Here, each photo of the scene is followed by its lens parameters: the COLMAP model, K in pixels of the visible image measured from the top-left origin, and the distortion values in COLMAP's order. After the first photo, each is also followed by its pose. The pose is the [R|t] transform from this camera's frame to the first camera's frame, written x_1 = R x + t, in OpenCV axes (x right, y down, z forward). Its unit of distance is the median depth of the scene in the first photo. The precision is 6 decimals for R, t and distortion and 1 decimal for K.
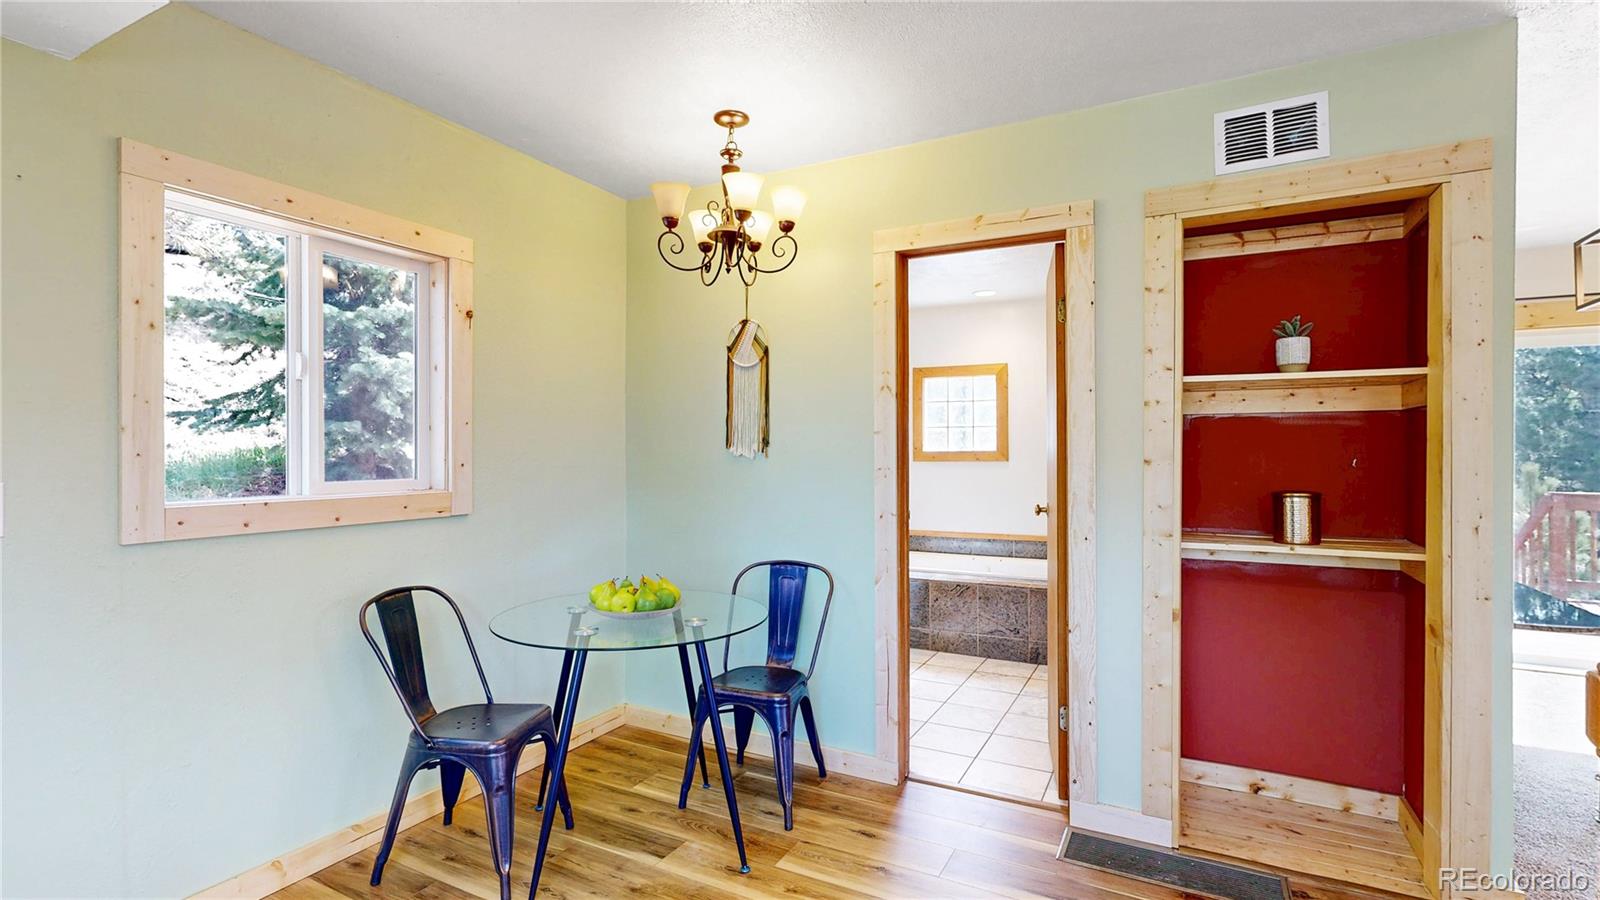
lens RADIAL K [[737.2, 0, 801.5], [0, 737.2, 451.4], [0, 0, 1]] dist [-0.000161, -0.000002]
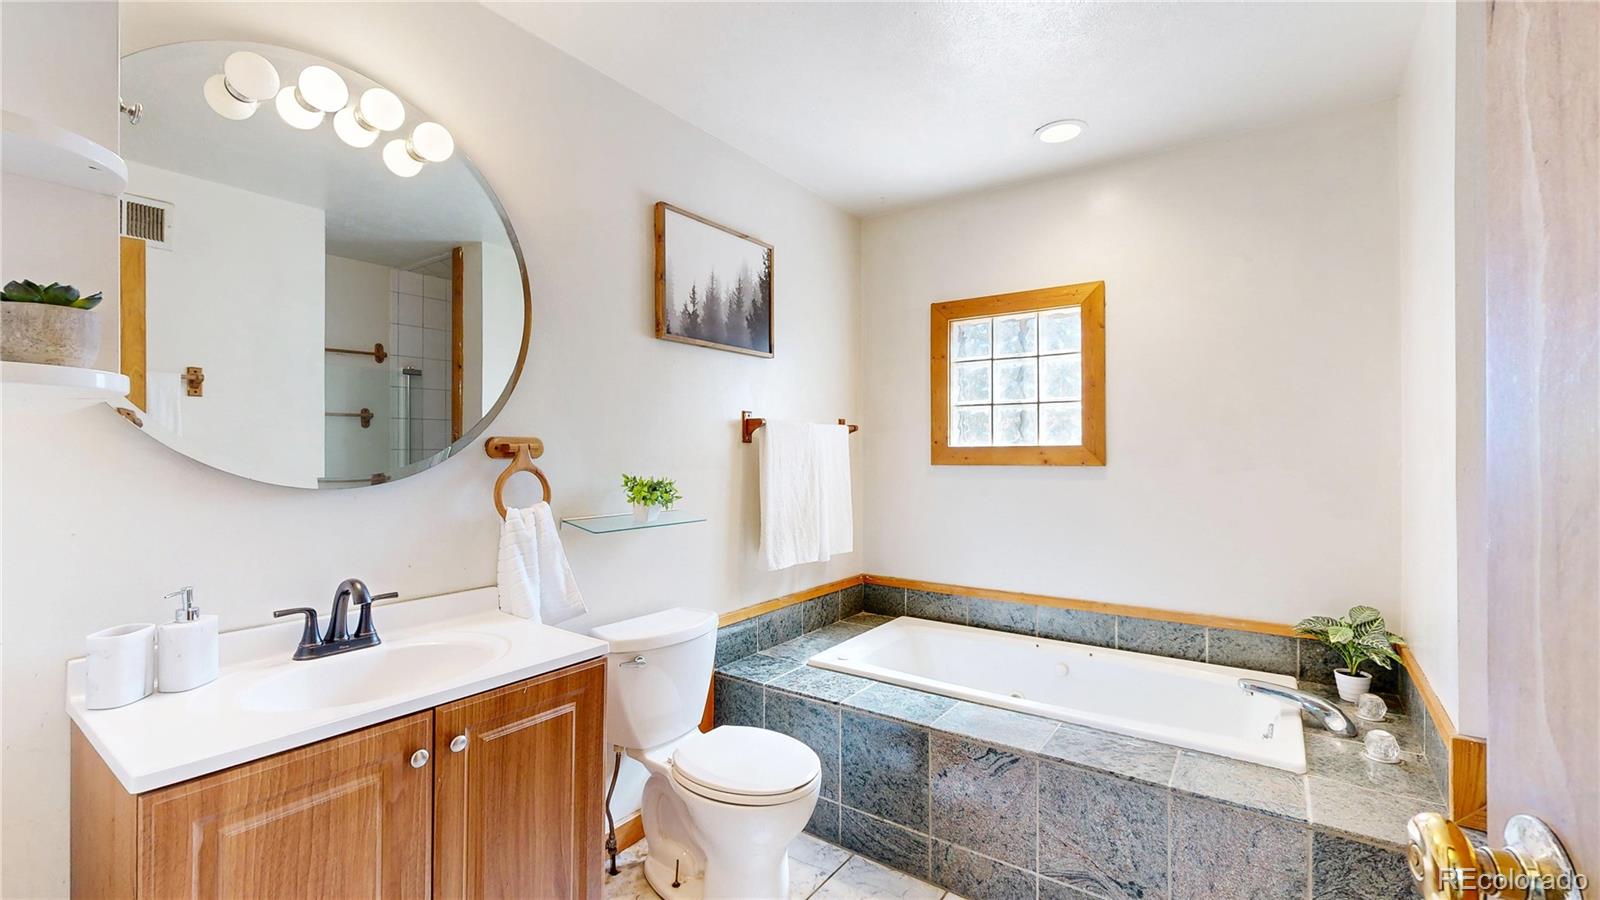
lens RADIAL K [[672.0, 0, 799.3], [0, 672.0, 449.7], [0, 0, 1]] dist [0.000594, 0.000027]
pose [[0.990040, -0.002569, -0.140761, 0.126217], [0.003013, 0.999991, 0.002940, -0.000343], [0.140752, -0.003335, 0.990039, 0.474986]]
